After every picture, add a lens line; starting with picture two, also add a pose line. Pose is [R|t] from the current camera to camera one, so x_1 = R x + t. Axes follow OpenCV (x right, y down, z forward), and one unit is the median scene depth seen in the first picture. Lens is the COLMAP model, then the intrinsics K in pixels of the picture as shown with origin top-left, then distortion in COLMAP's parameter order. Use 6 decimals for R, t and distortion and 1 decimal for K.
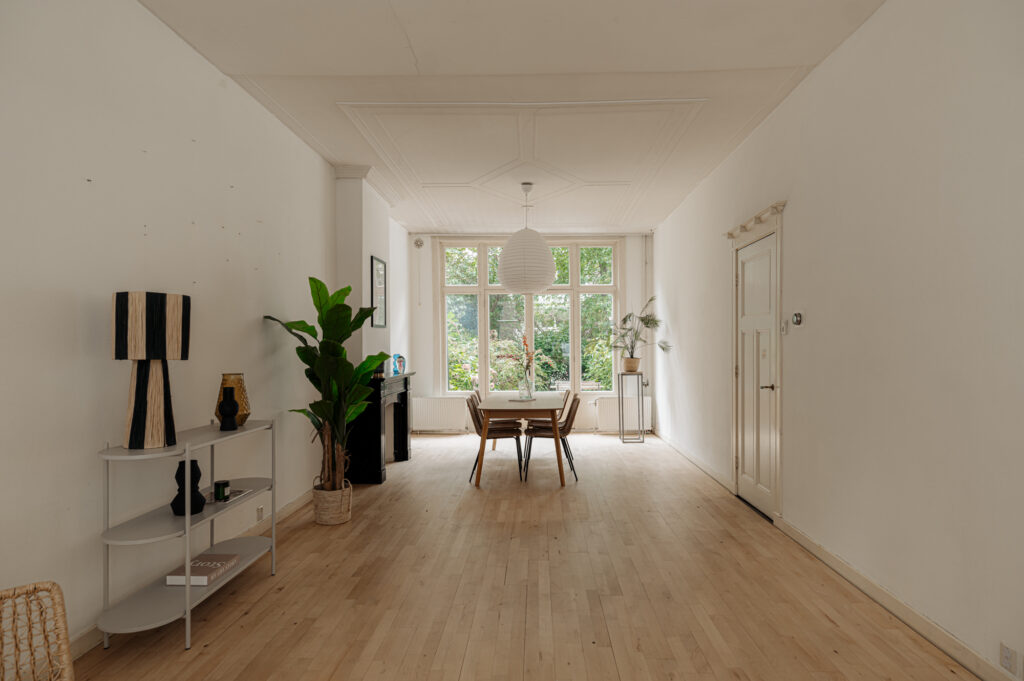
lens RADIAL K [[585.8, 0, 516.3], [0, 585.8, 354.0], [0, 0, 1]] dist [0.034211, 0.001202]
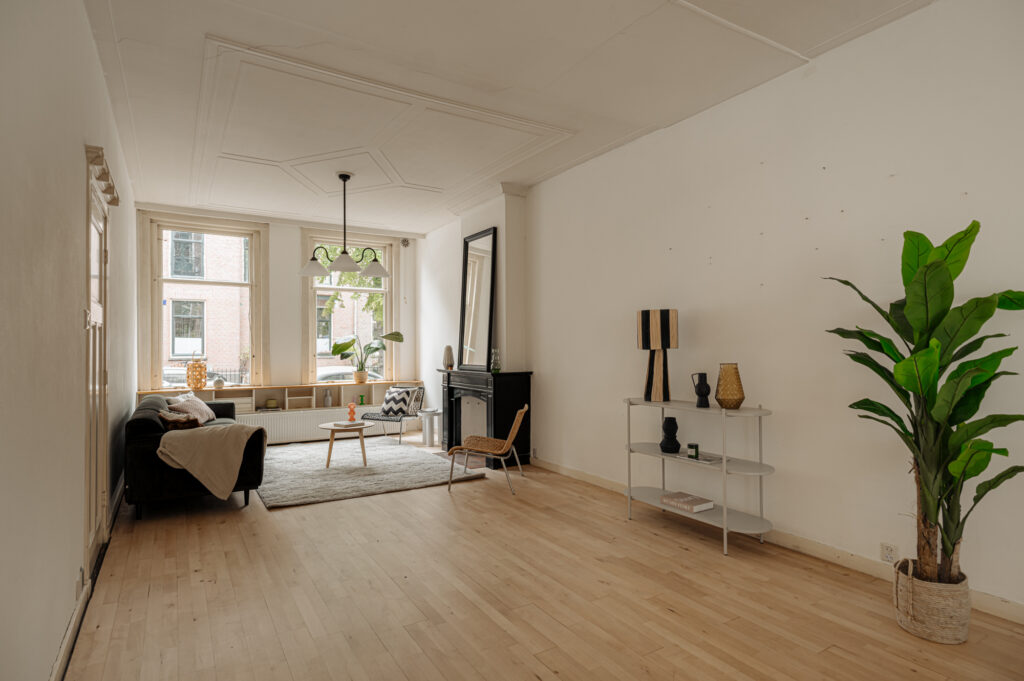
lens RADIAL K [[553.4, 0, 518.6], [0, 553.4, 337.3], [0, 0, 1]] dist [0.001319, -0.001198]
pose [[-0.825857, -0.002748, -0.563874, 0.532261], [-0.000083, 0.999989, -0.004751, -0.014581], [0.563880, -0.003877, -0.825847, 1.875876]]
